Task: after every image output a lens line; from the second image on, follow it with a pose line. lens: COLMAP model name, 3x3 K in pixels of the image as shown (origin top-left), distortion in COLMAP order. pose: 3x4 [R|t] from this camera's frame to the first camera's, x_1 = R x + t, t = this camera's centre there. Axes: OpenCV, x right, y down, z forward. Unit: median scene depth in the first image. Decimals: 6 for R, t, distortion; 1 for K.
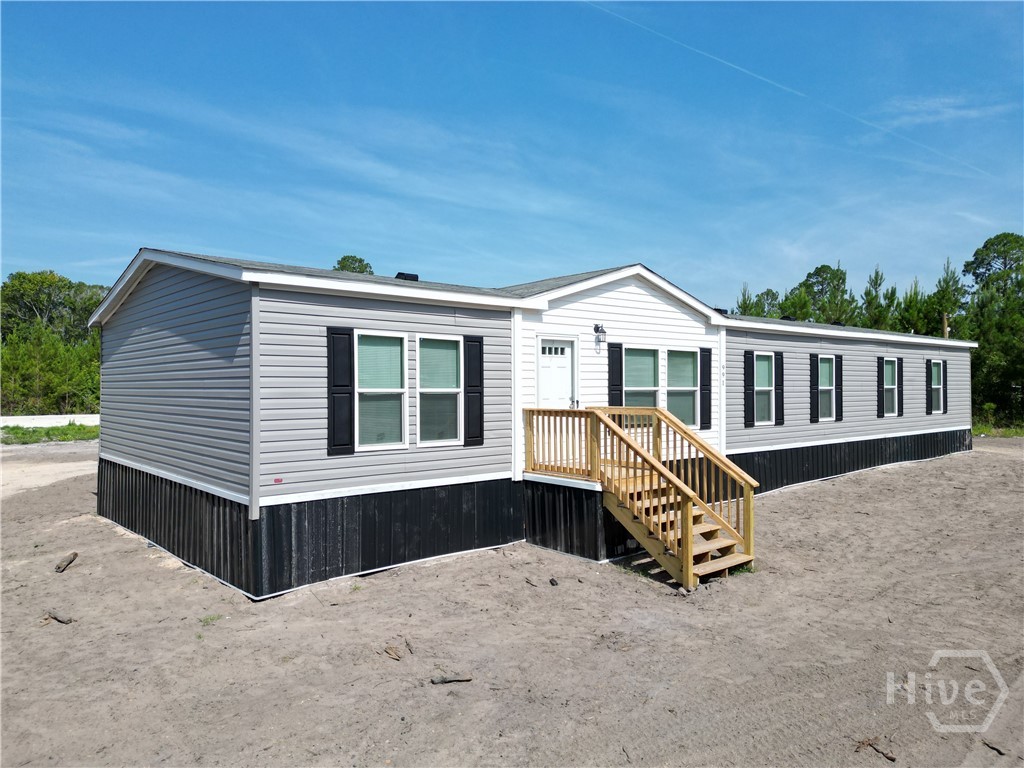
lens RADIAL K [[731.0, 0, 532.5], [0, 731.0, 386.1], [0, 0, 1]] dist [0.125922, -0.132927]
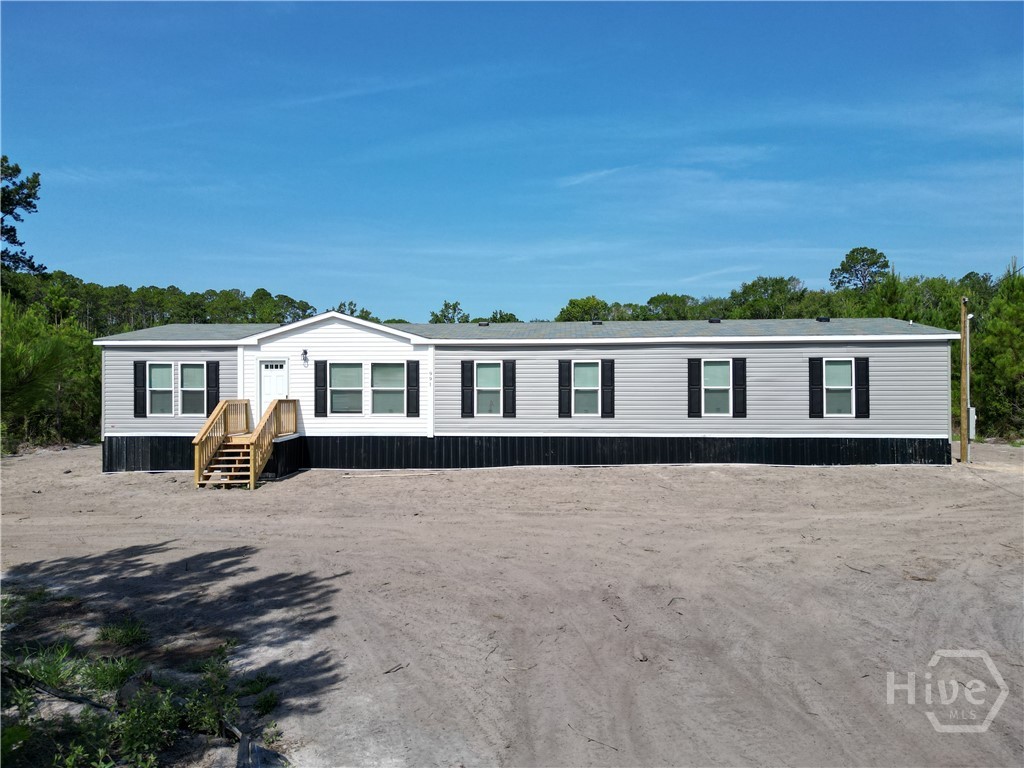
lens RADIAL K [[713.1, 0, 512.0], [0, 713.1, 384.0], [0, 0, 1]] dist [0.111554, -0.122536]
pose [[0.695321, 0.003944, -0.718689, 1.607216], [0.001061, 0.999978, 0.006515, -0.017048], [0.718699, -0.005292, 0.695301, 0.202352]]
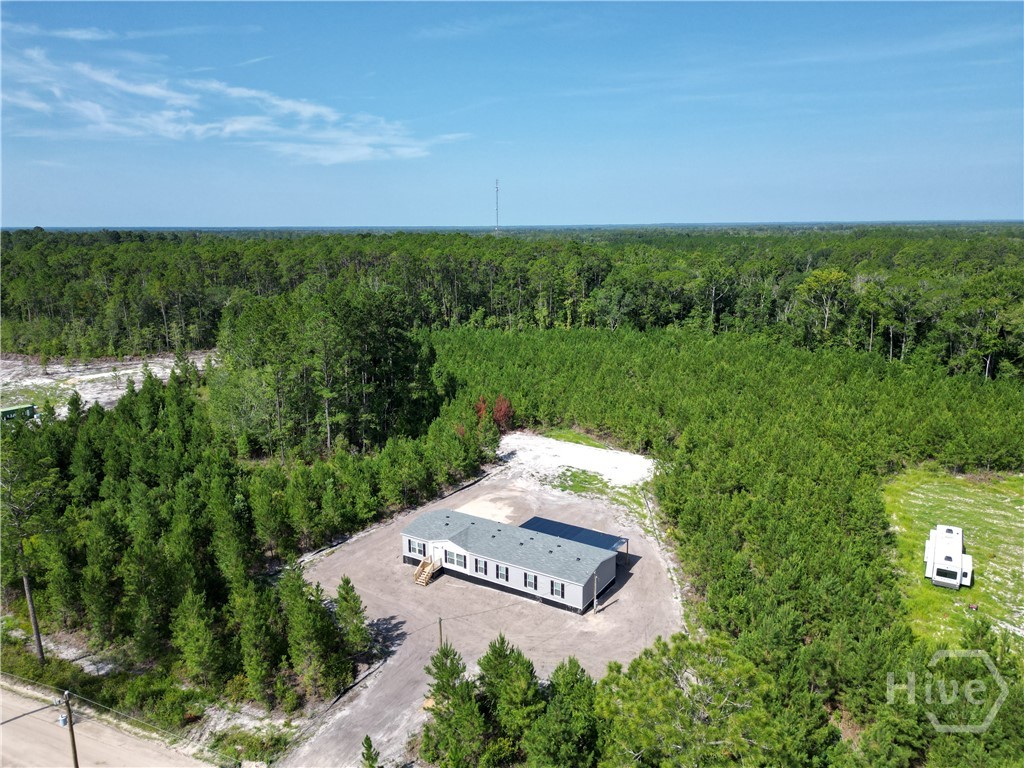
lens RADIAL K [[713.1, 0, 512.0], [0, 713.1, 384.0], [0, 0, 1]] dist [0.111554, -0.122536]
pose [[0.282564, 0.207957, -0.936436, 6.068391], [0.002516, 0.976054, 0.217514, -2.940388], [0.959245, -0.063818, 0.275275, -0.086537]]
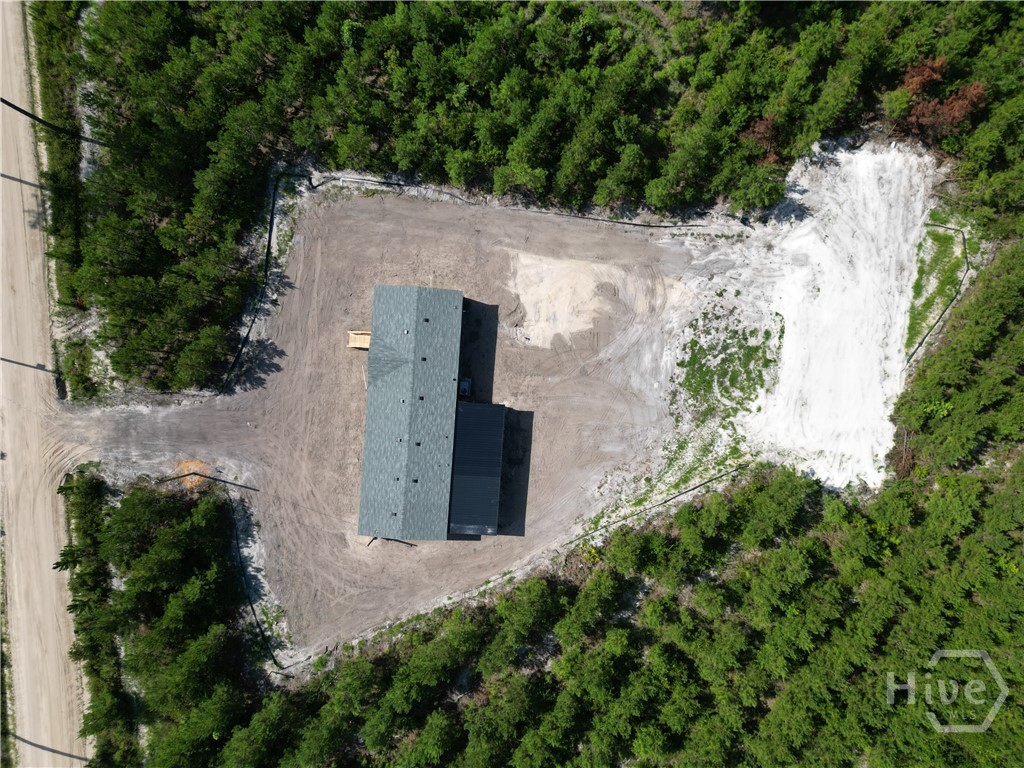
lens RADIAL K [[713.1, 0, 512.0], [0, 713.1, 384.0], [0, 0, 1]] dist [0.111554, -0.122536]
pose [[-0.711247, 0.702750, 0.016437, -0.578078], [0.015221, -0.007981, 0.999852, -5.594862], [0.702778, 0.711392, -0.005020, 1.985209]]
